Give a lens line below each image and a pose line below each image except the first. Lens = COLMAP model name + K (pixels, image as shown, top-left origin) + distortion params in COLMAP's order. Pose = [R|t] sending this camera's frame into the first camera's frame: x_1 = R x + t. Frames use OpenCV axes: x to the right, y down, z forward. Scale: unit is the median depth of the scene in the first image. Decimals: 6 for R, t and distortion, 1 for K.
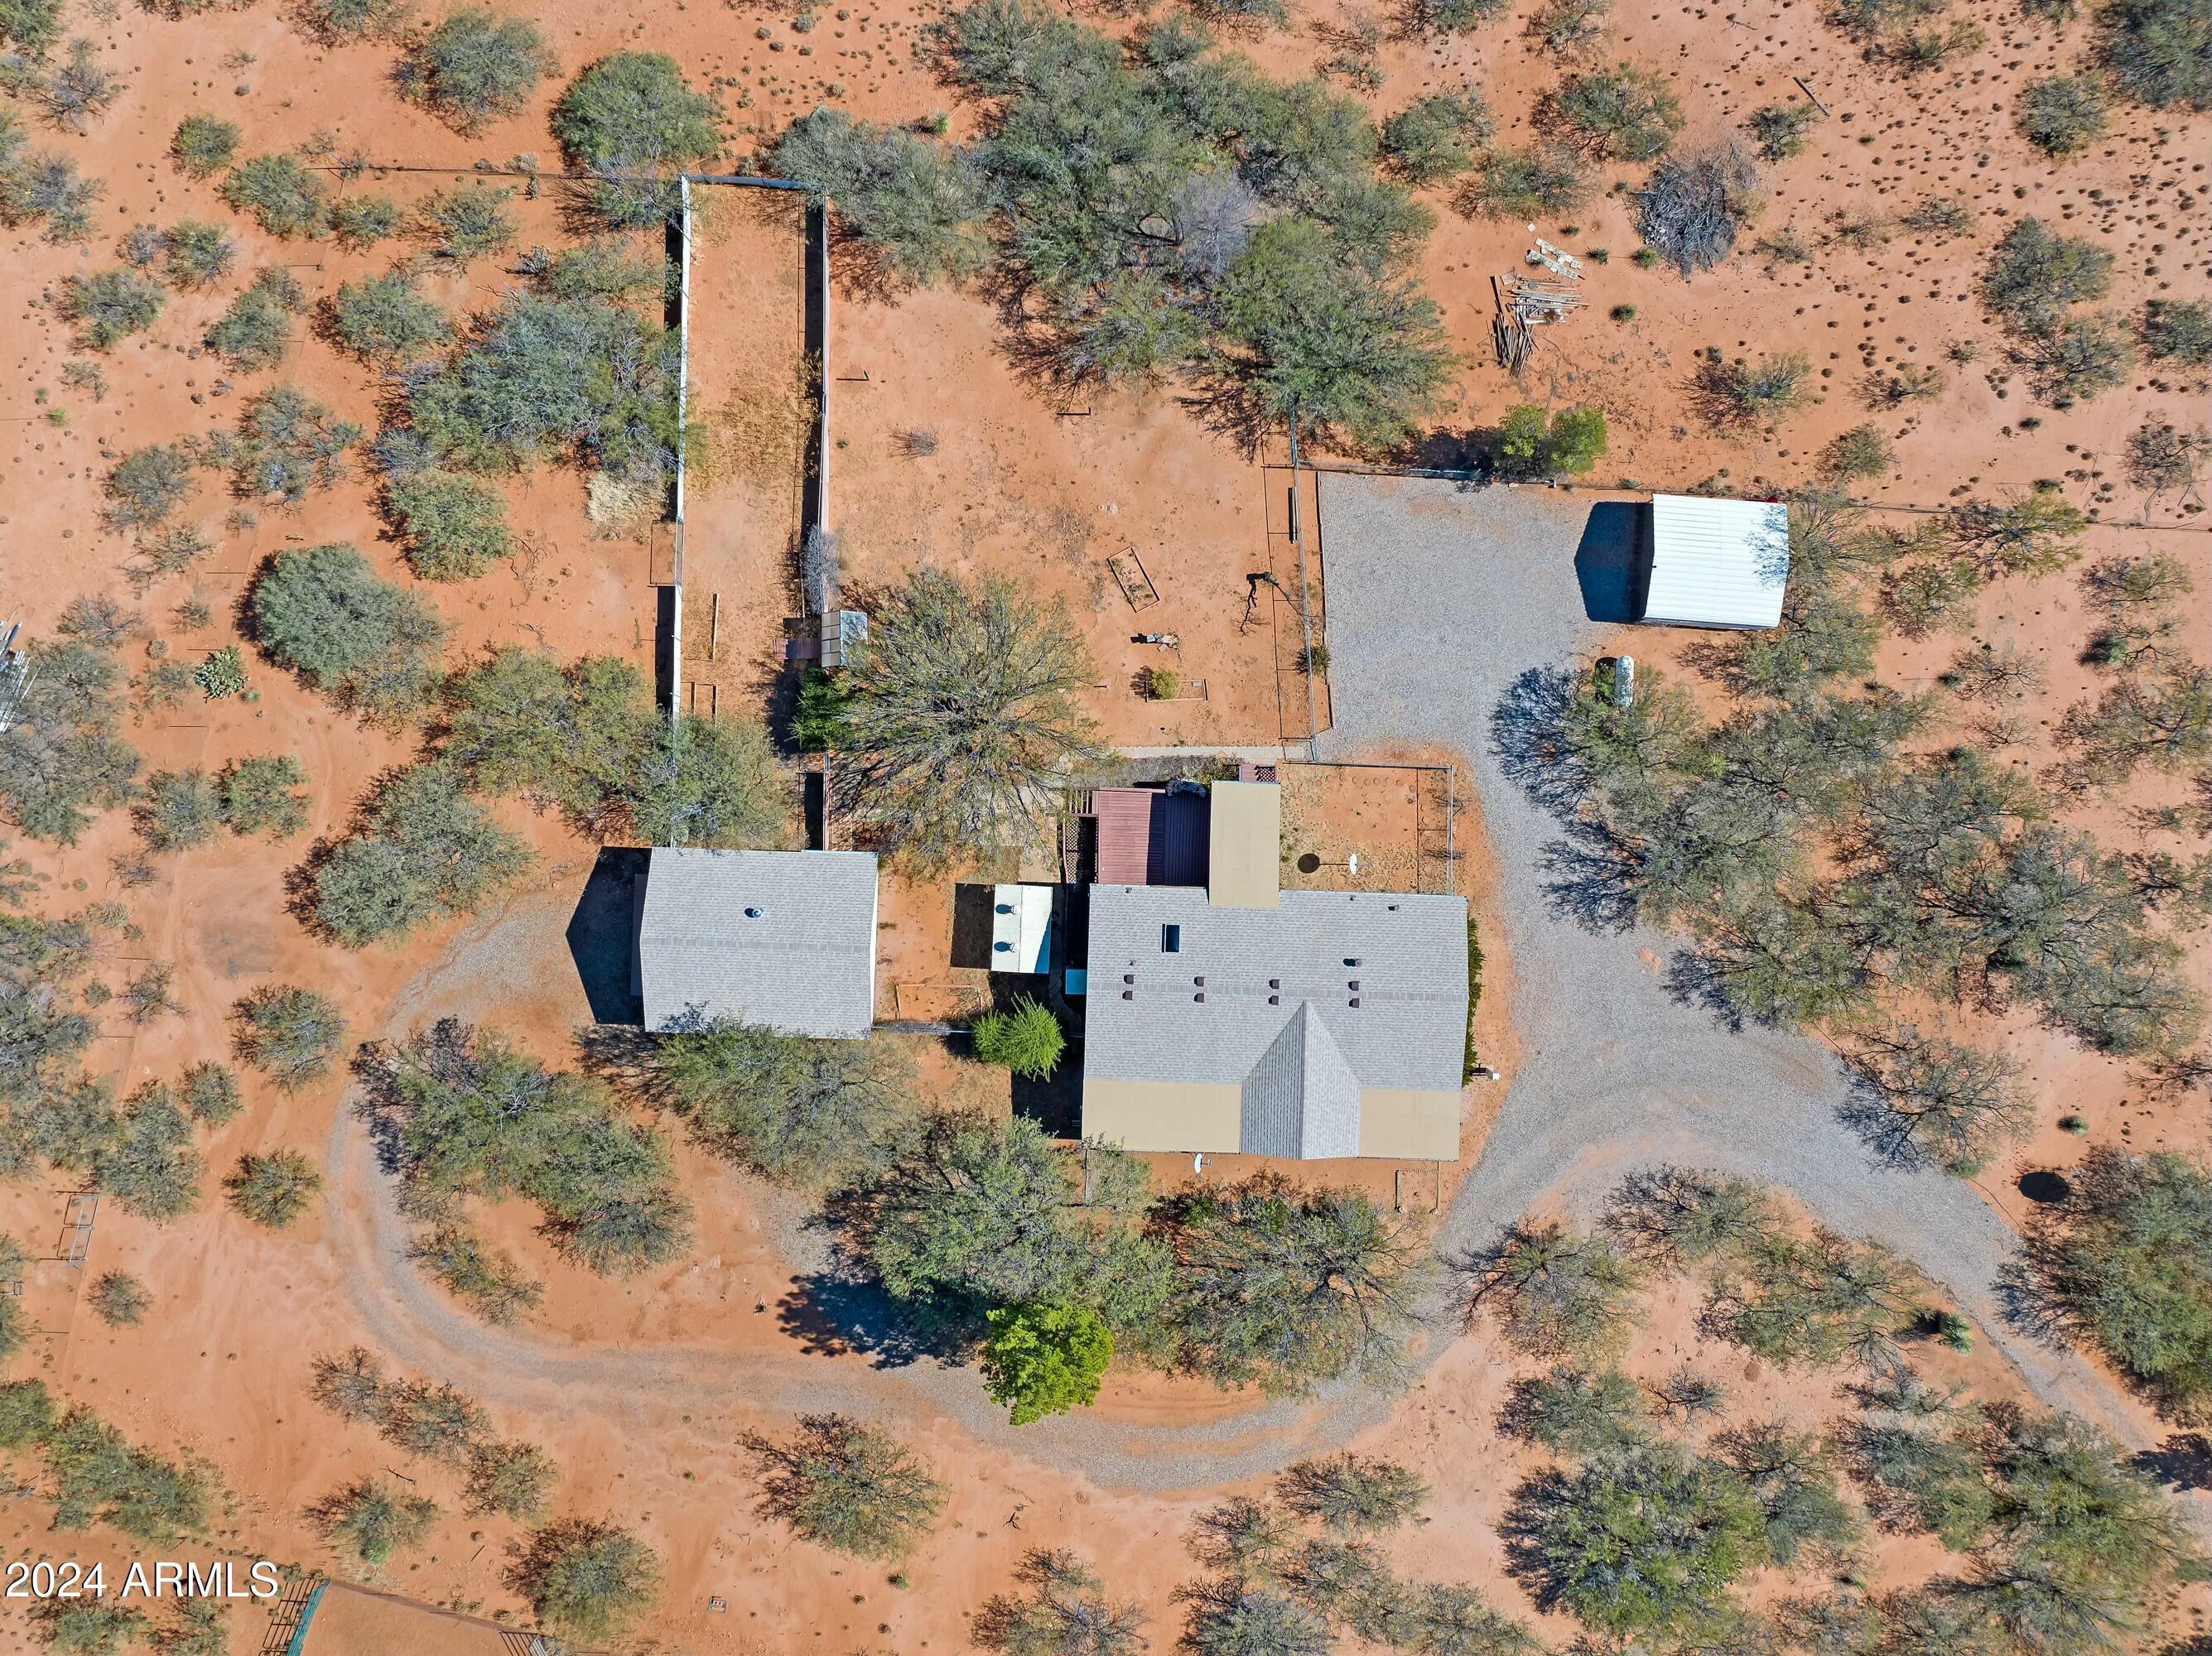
lens RADIAL K [[1581.9, 0, 1106.0], [0, 1581.9, 828.0], [0, 0, 1]] dist [-0.039173, 0.000372]
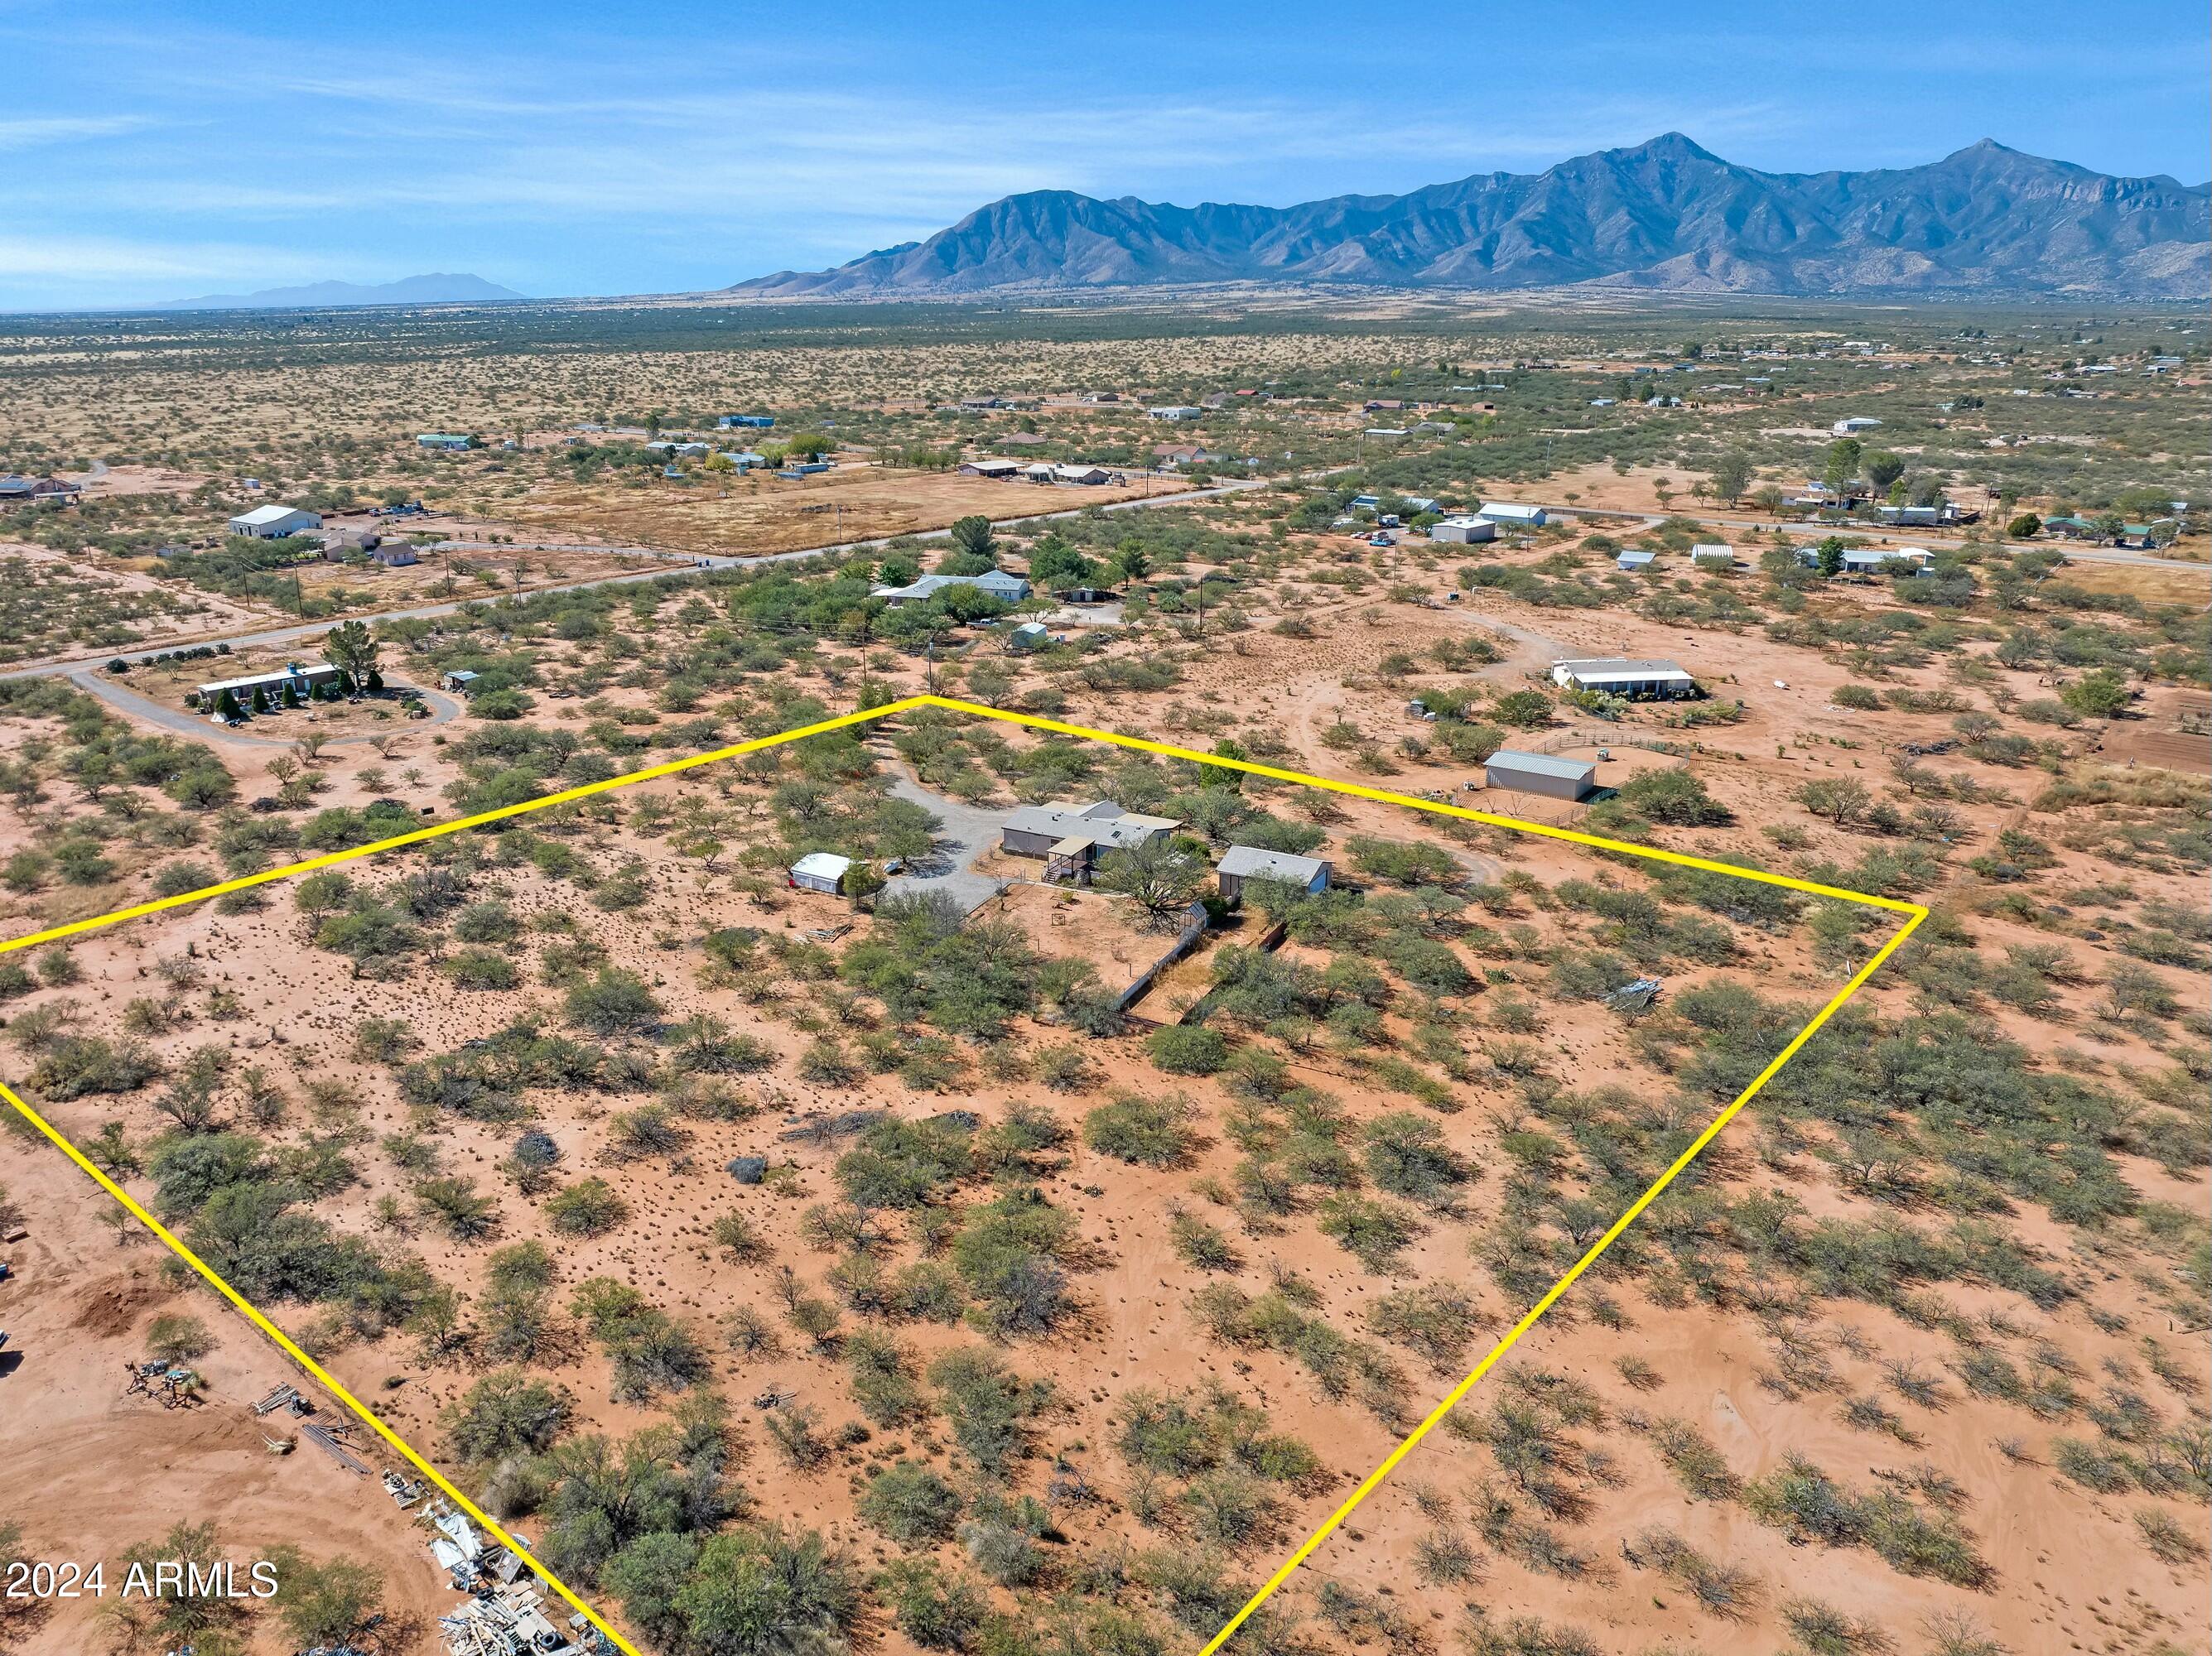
lens RADIAL K [[1581.9, 0, 1106.0], [0, 1581.9, 828.0], [0, 0, 1]] dist [-0.039173, 0.000372]
pose [[-0.898529, -0.134911, 0.417666, -0.926295], [0.438885, -0.265052, 0.858561, -1.943625], [-0.005126, 0.954749, 0.297367, 0.248388]]
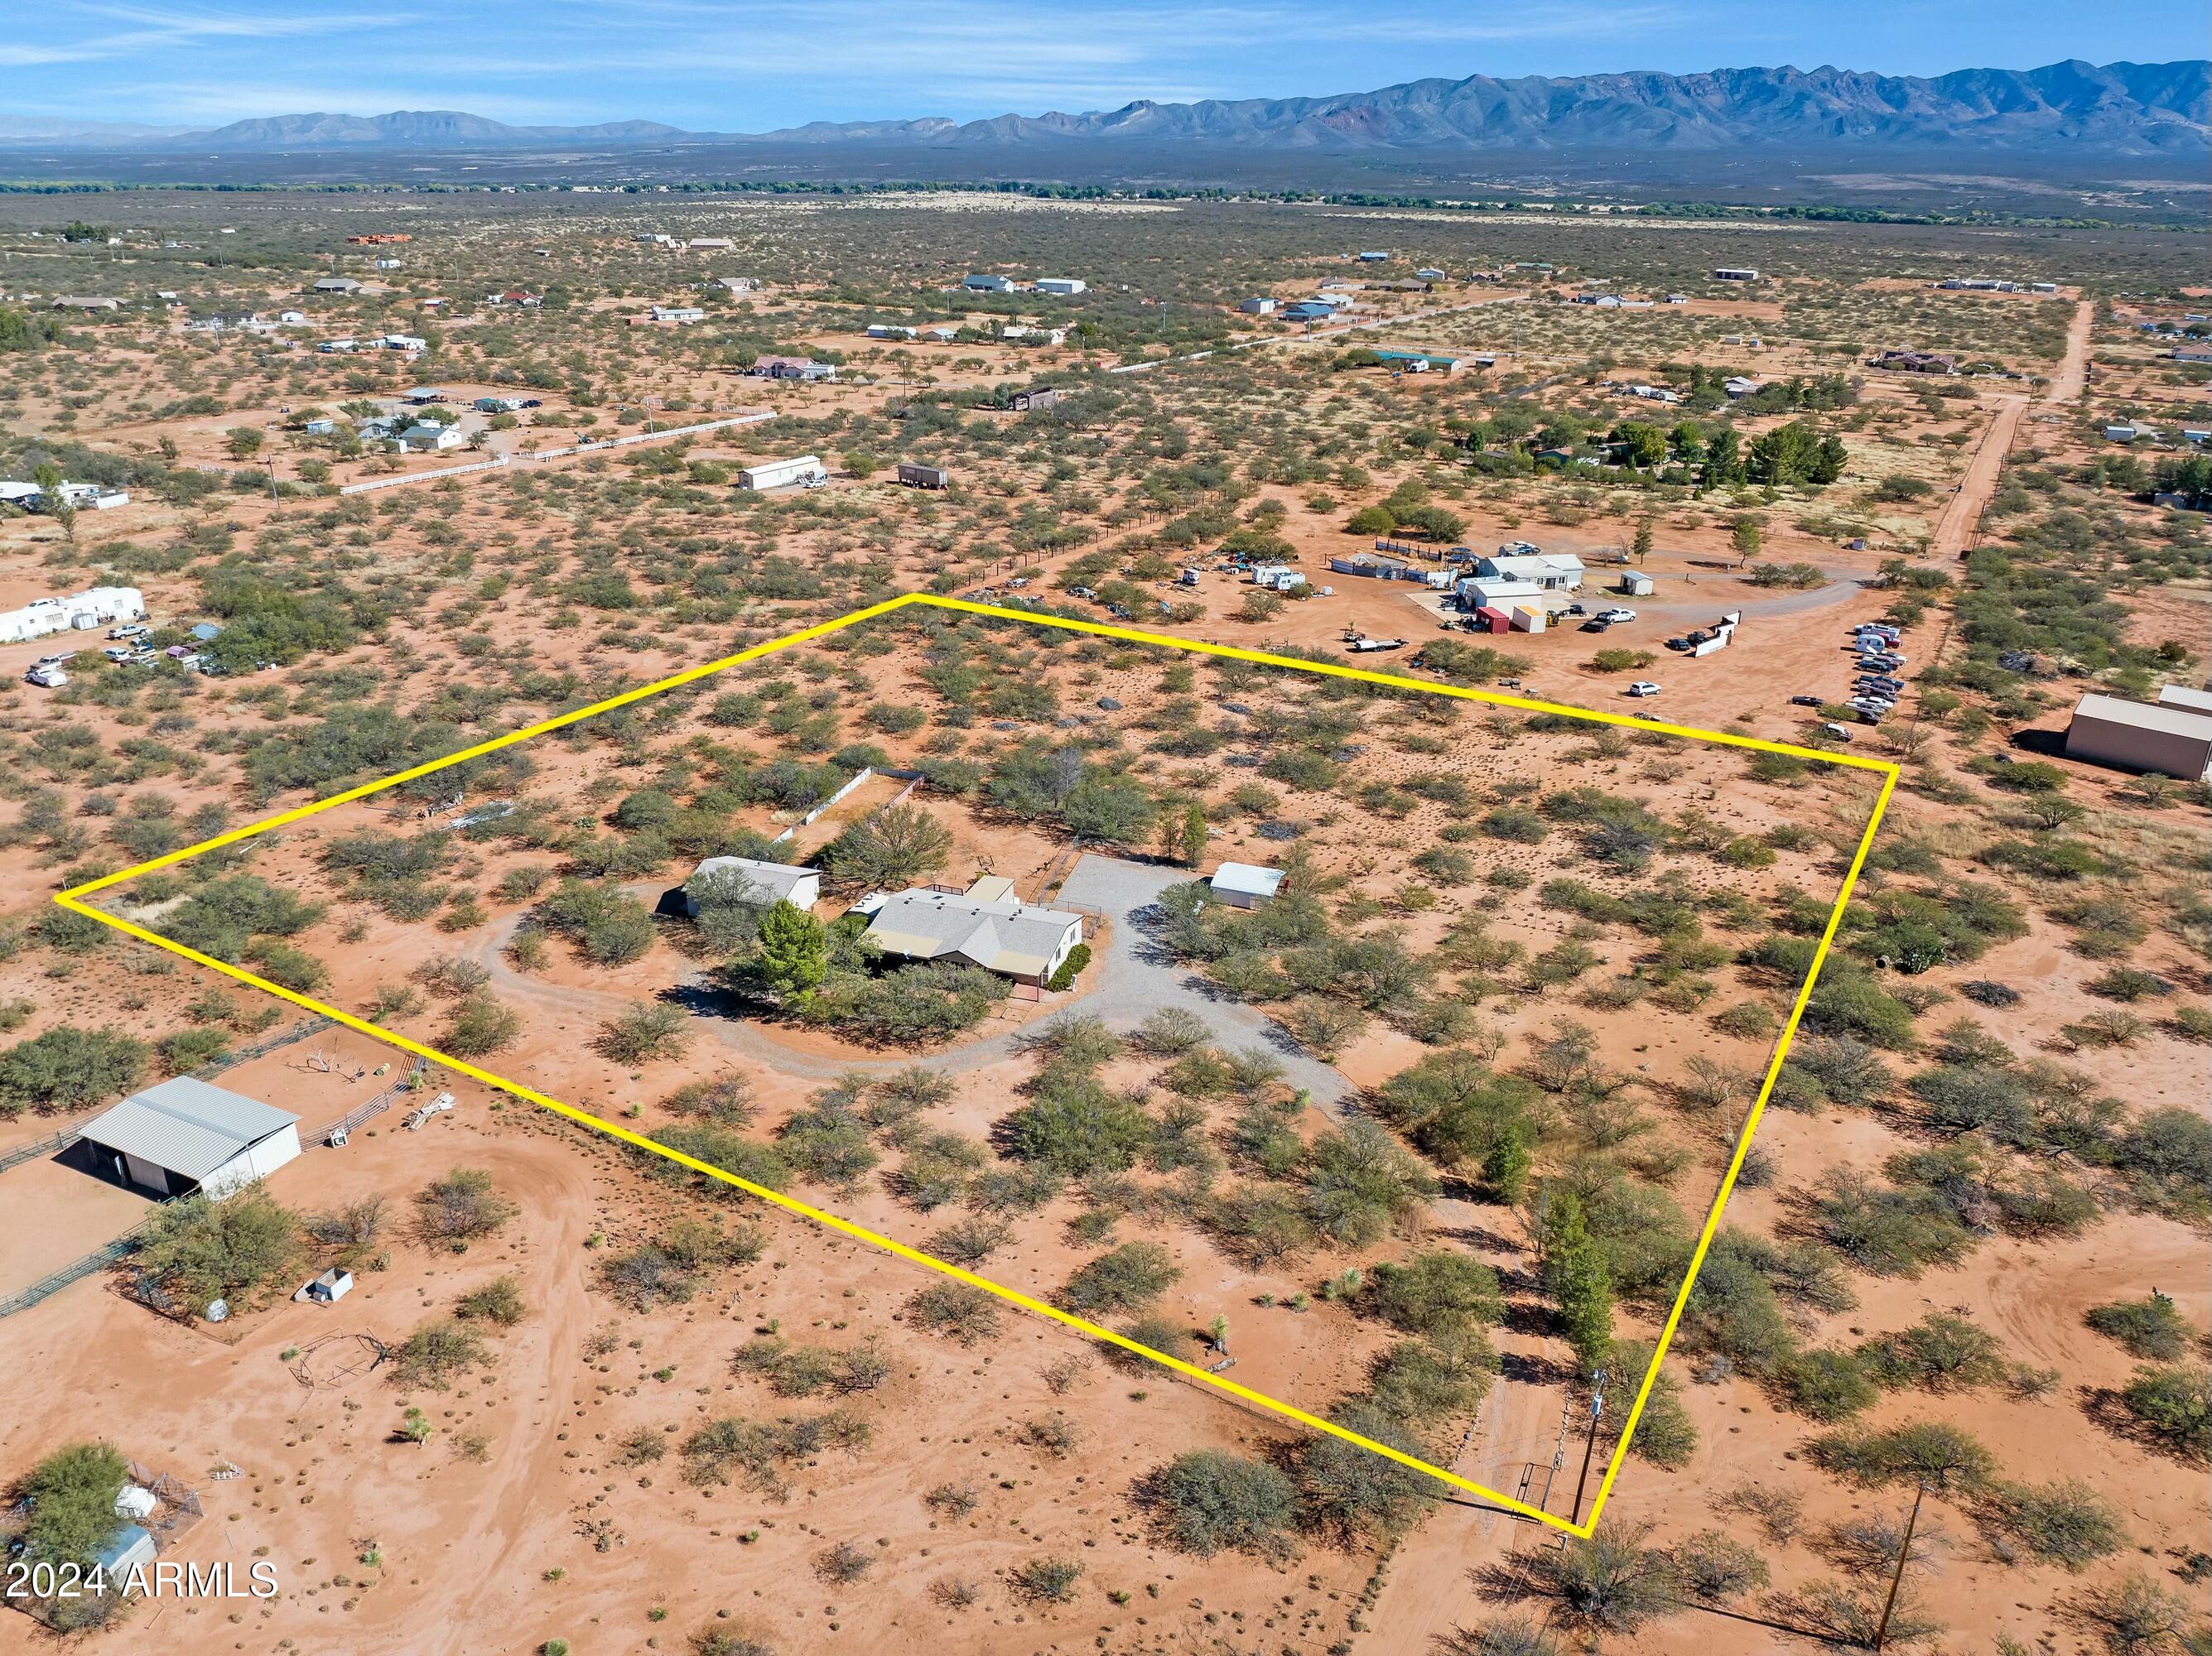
lens RADIAL K [[1581.9, 0, 1106.0], [0, 1581.9, 828.0], [0, 0, 1]] dist [-0.039173, 0.000372]
pose [[0.959472, 0.123958, -0.253079, 0.714946], [-0.281603, 0.387674, -0.877729, 1.671316], [-0.010690, 0.913424, 0.406869, 0.085342]]
